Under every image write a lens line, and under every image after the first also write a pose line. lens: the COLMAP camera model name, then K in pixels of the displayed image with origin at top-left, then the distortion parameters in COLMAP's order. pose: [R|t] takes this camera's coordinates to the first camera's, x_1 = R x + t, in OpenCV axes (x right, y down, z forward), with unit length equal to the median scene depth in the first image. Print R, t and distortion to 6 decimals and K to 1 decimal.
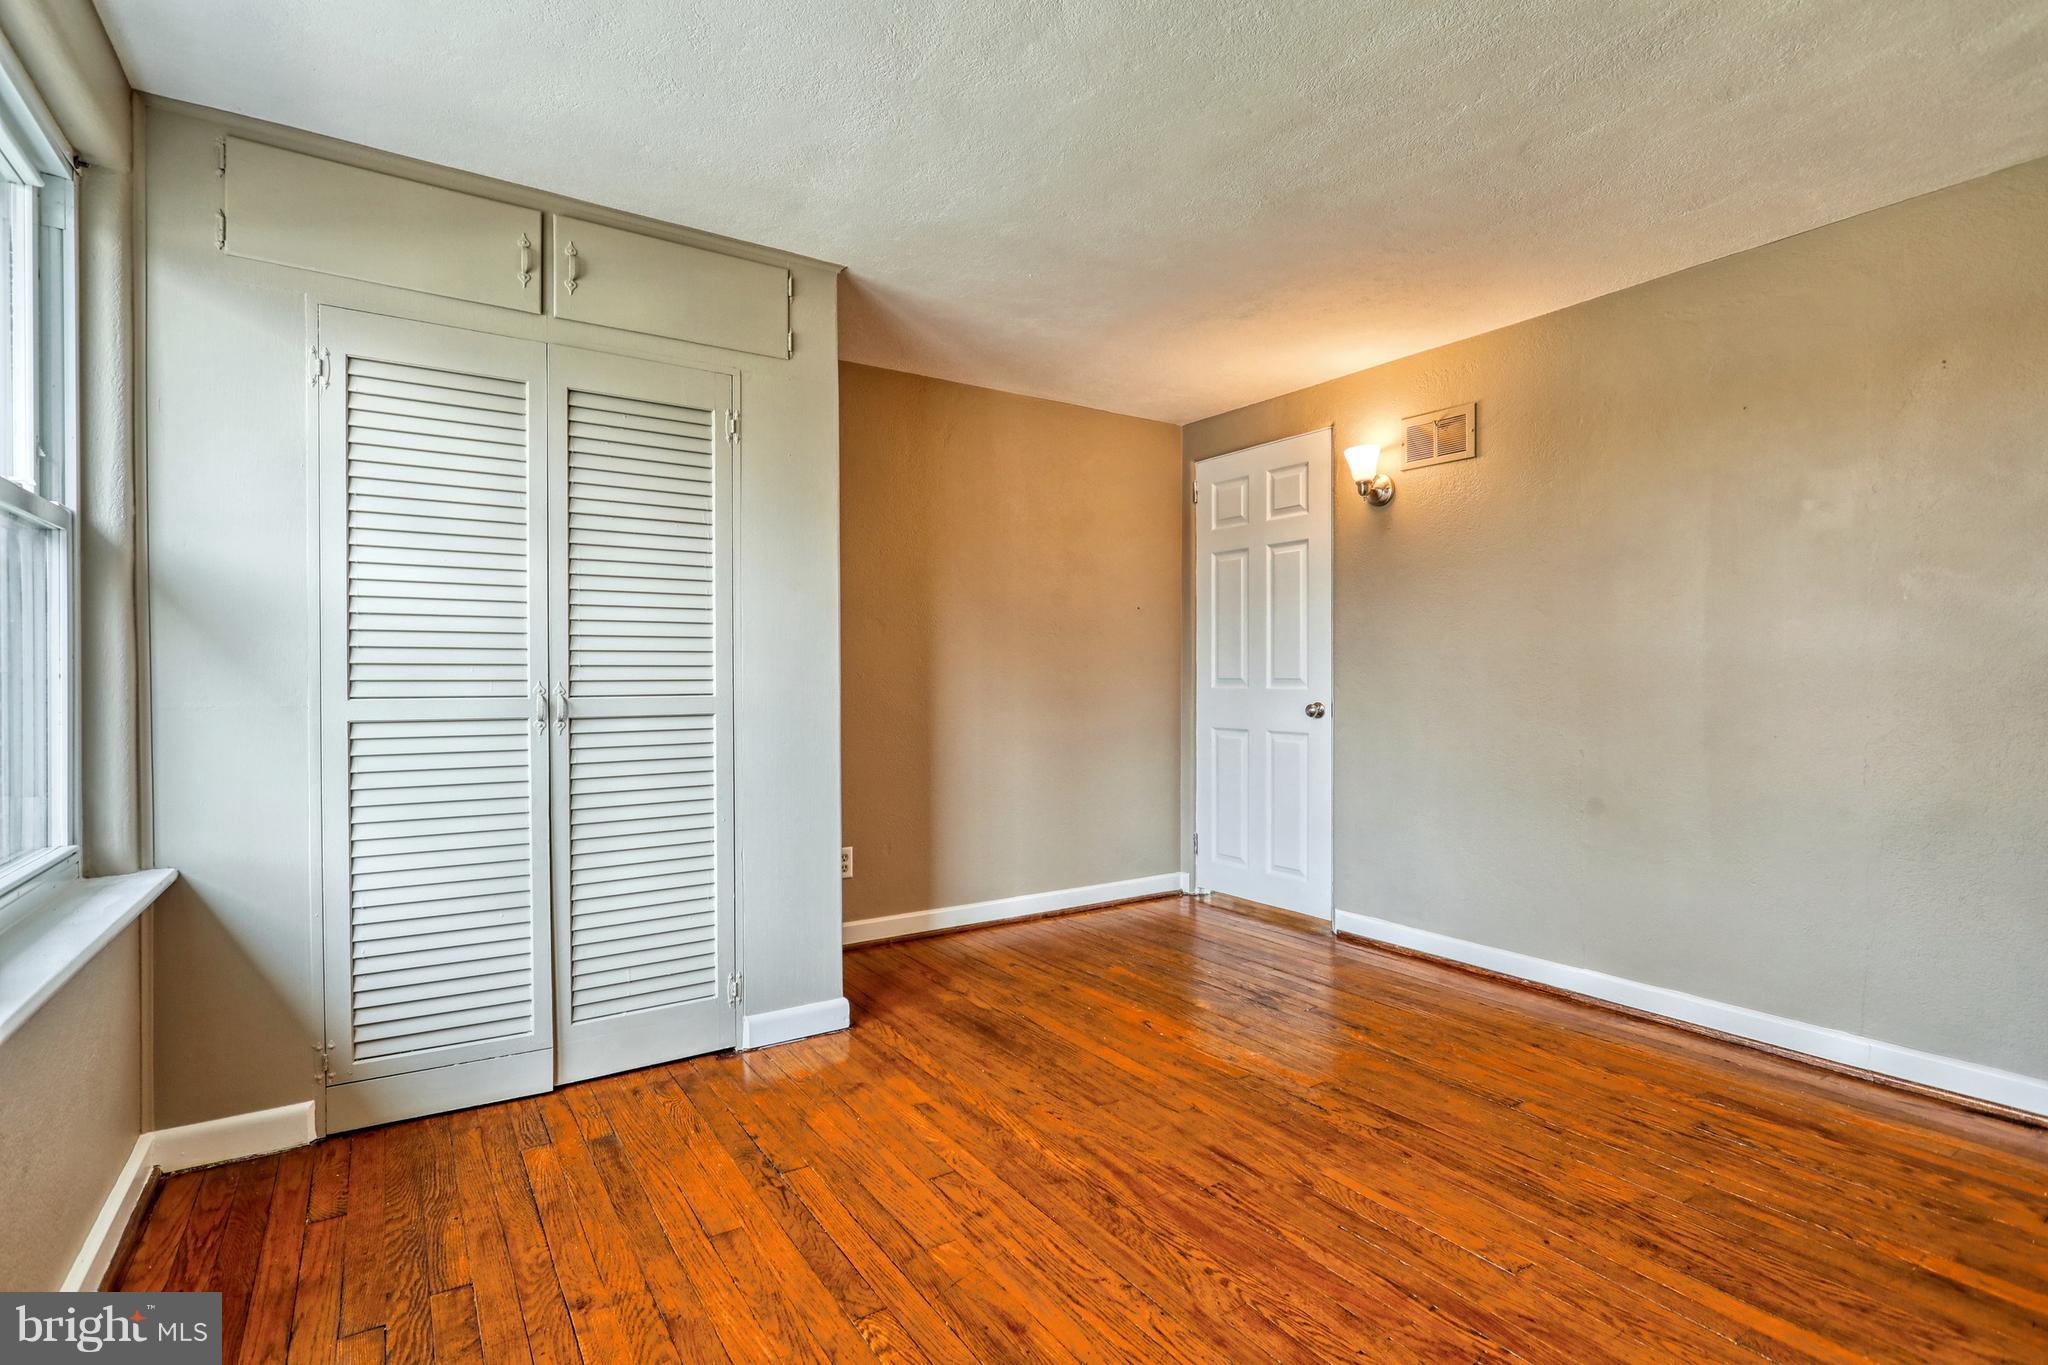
lens RADIAL K [[968.0, 0, 1024.6], [0, 968.0, 682.1], [0, 0, 1]] dist [-0.007269, 0.005579]
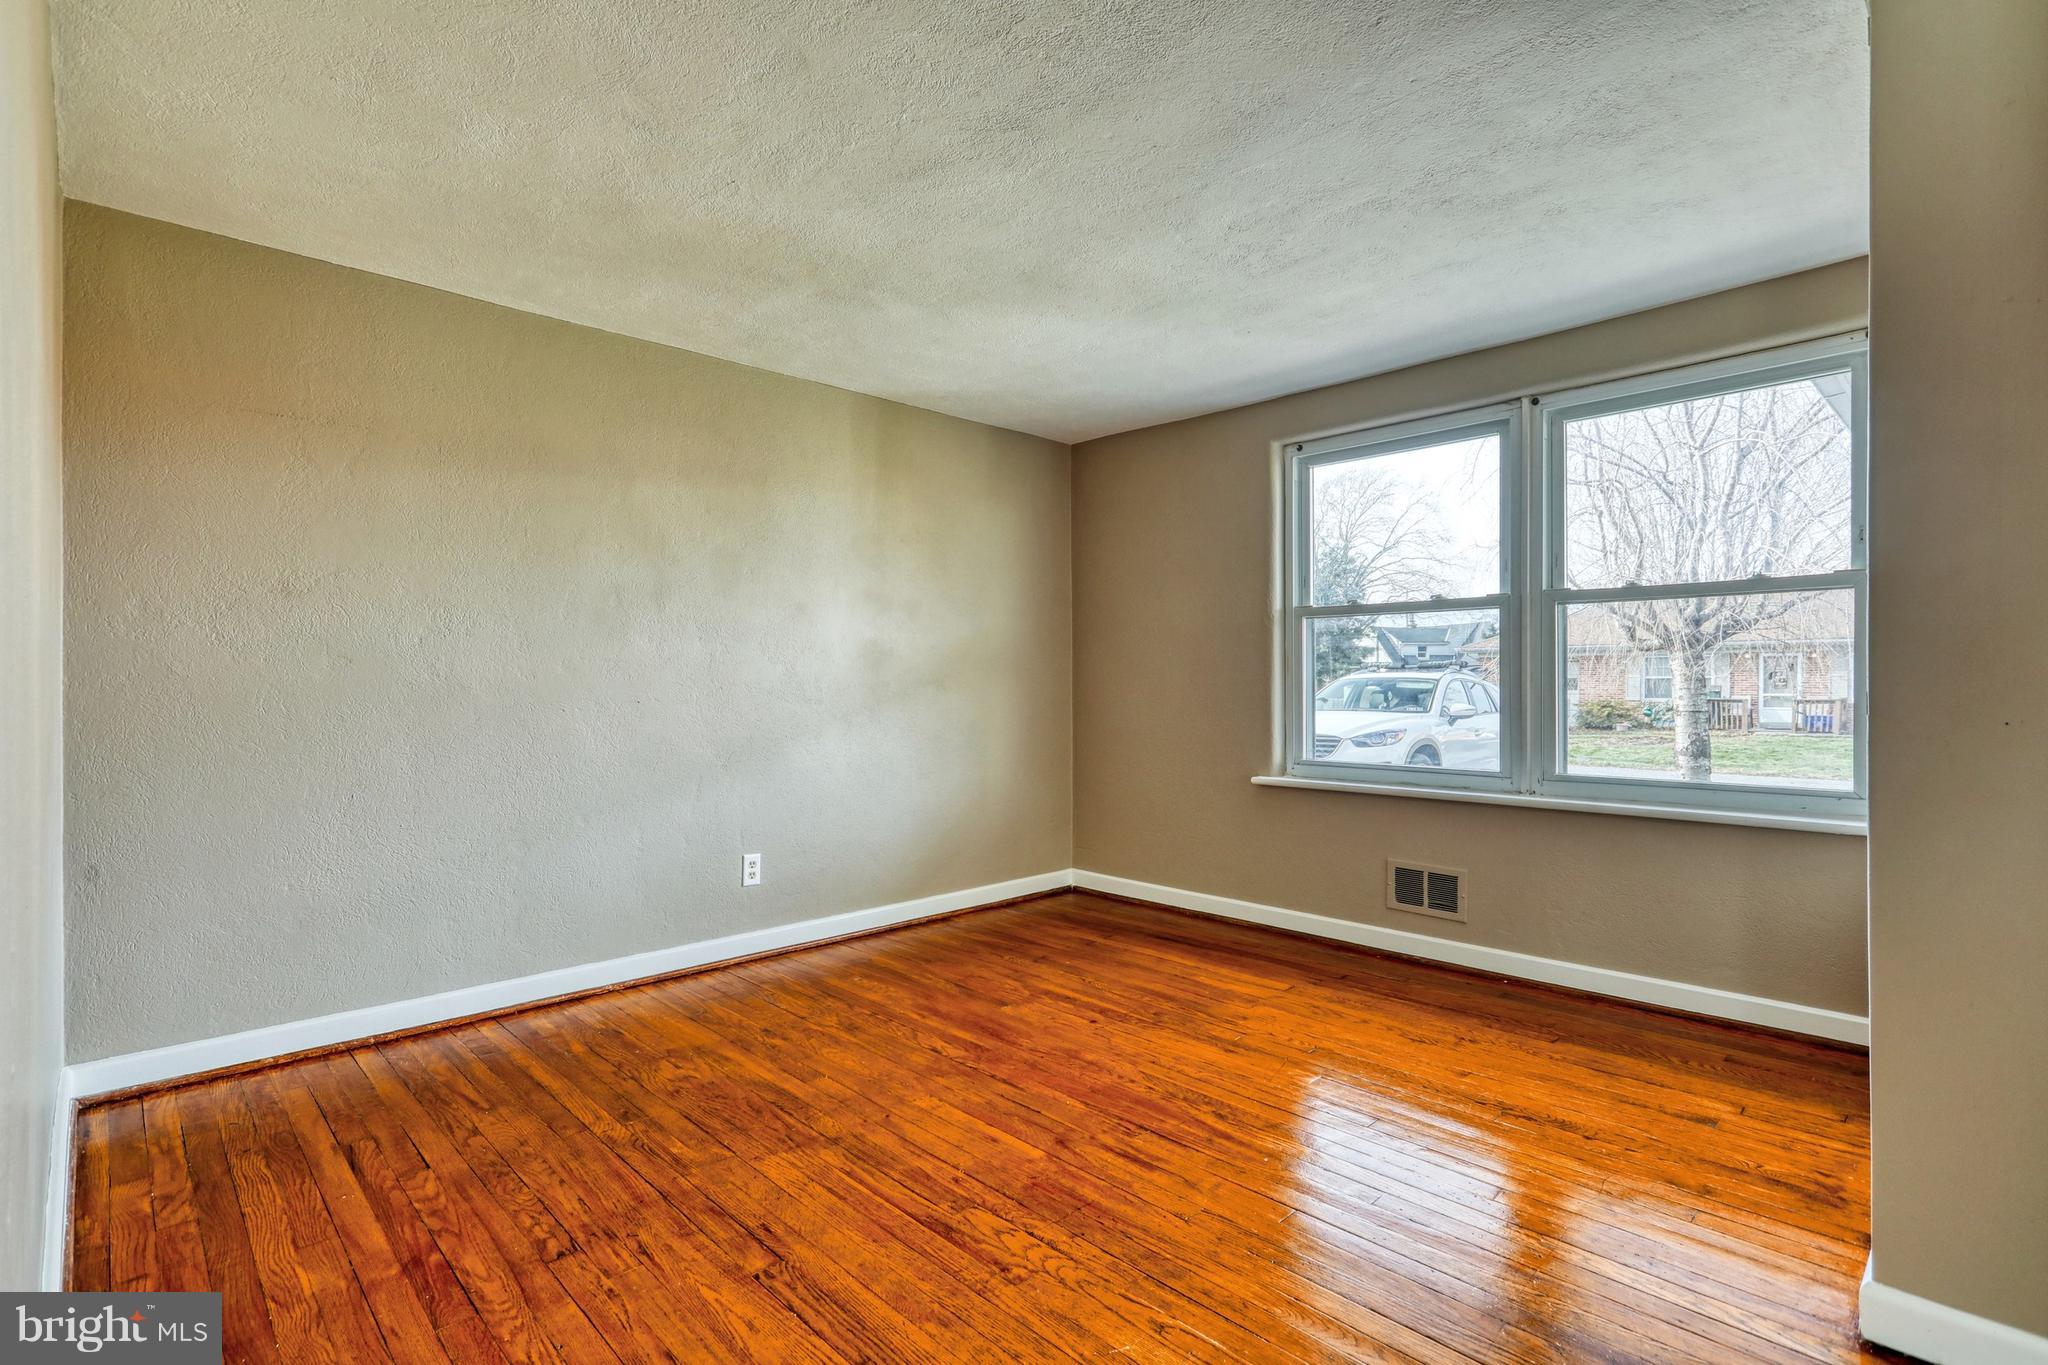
lens RADIAL K [[968.0, 0, 1022.0], [0, 968.0, 682.9], [0, 0, 1]] dist [-0.007269, 0.005579]
pose [[-0.983210, 0.004737, -0.182415, 0.524504], [0.003706, 0.999975, 0.005995, -0.014244], [0.182439, 0.005219, -0.983203, 2.036961]]
